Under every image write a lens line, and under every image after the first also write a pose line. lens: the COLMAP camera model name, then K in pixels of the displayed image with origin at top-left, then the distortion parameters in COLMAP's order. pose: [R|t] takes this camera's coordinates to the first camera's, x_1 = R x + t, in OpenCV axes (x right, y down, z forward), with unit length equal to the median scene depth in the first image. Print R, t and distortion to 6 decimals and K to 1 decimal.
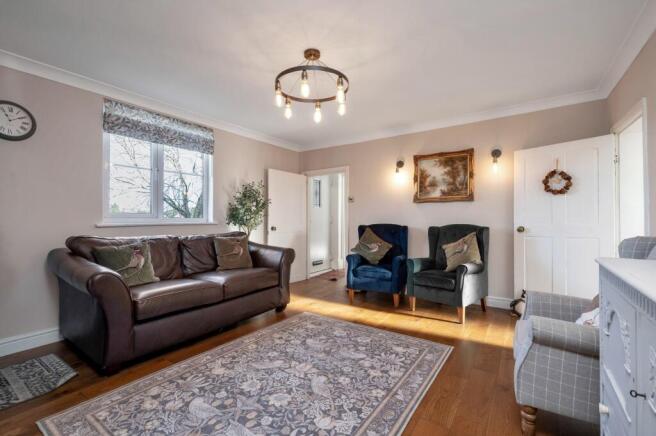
lens RADIAL K [[296.4, 0, 328.6], [0, 296.4, 218.4], [0, 0, 1]] dist [-0.000094, -0.000003]
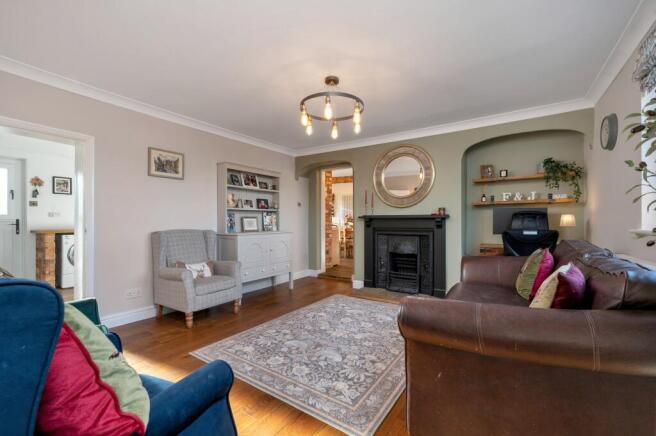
lens RADIAL K [[284.3, 0, 326.7], [0, 284.3, 220.9], [0, 0, 1]] dist [0.002903, 0.001212]
pose [[-0.999989, 0.003789, 0.002753, -0.040960], [0.003772, 0.999974, -0.006096, 0.005972], [-0.002776, -0.006085, -0.999978, 2.179831]]
